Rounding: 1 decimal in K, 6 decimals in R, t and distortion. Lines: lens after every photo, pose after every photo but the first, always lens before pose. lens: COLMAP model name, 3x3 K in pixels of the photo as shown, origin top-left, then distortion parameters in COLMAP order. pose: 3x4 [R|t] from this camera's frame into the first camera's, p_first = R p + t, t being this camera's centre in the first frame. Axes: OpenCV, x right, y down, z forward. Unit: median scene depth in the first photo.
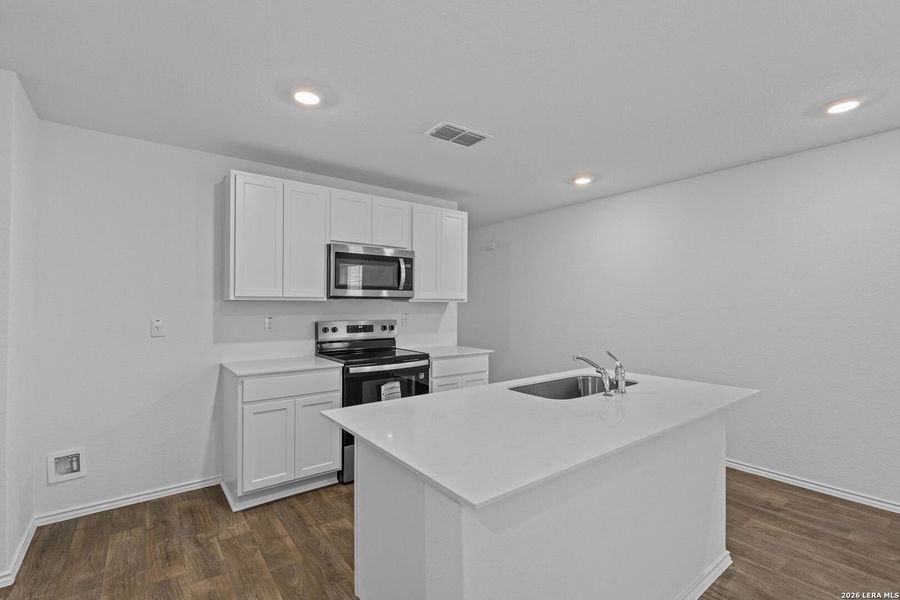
lens RADIAL K [[400.4, 0, 456.4], [0, 400.4, 300.8], [0, 0, 1]] dist [0.000528, -0.000027]
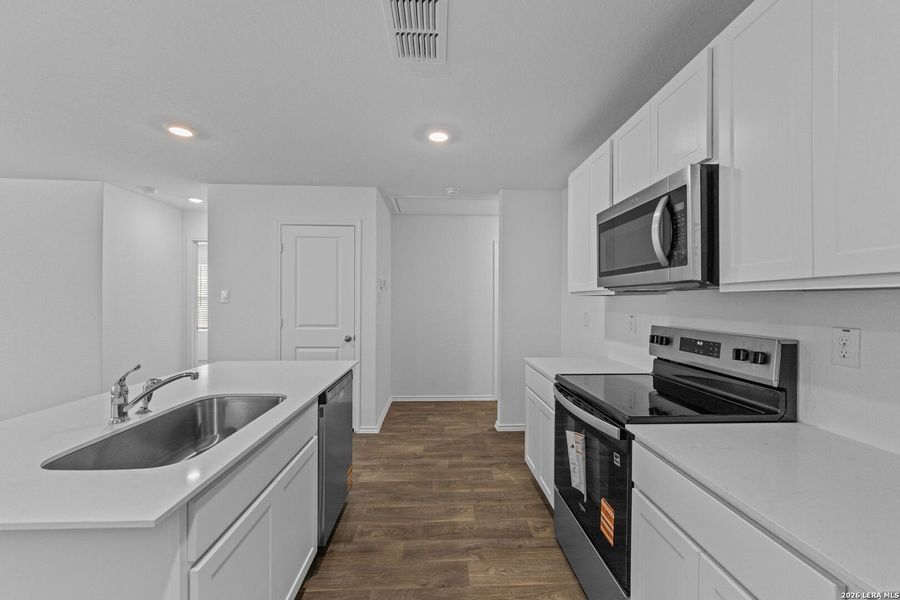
lens RADIAL K [[369.0, 0, 450.0], [0, 369.0, 300.0], [0, 0, 1]] dist [-0.001350, -0.000247]
pose [[-0.581845, -0.002405, -0.813296, 0.357669], [0.004339, 0.999972, -0.006061, 0.012320], [0.813288, -0.007055, -0.581818, 1.099034]]
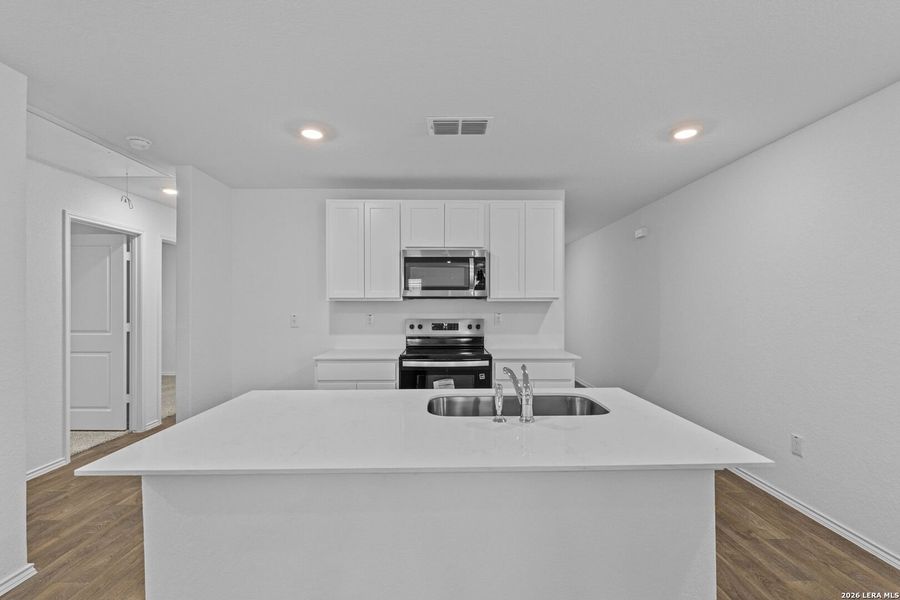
lens RADIAL K [[392.6, 0, 460.4], [0, 392.6, 303.0], [0, 0, 1]] dist [-0.001426, -0.000141]
pose [[0.808461, -0.002663, -0.588544, 0.442181], [0.007826, 0.999950, 0.006225, 0.000584], [0.588498, -0.009639, 0.808441, 0.193214]]
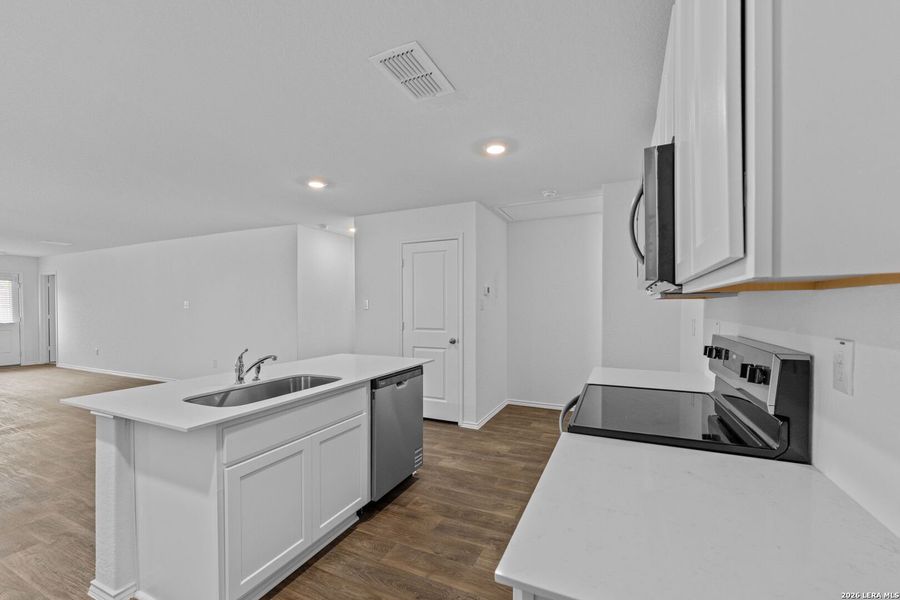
lens RADIAL K [[375.1, 0, 448.1], [0, 375.1, 310.4], [0, 0, 1]] dist [0.000754, 0.000033]
pose [[-0.894581, 0.009064, -0.446815, 0.209536], [0.009312, 0.999955, 0.001641, 0.015505], [0.446810, -0.002693, -0.894625, 1.317283]]
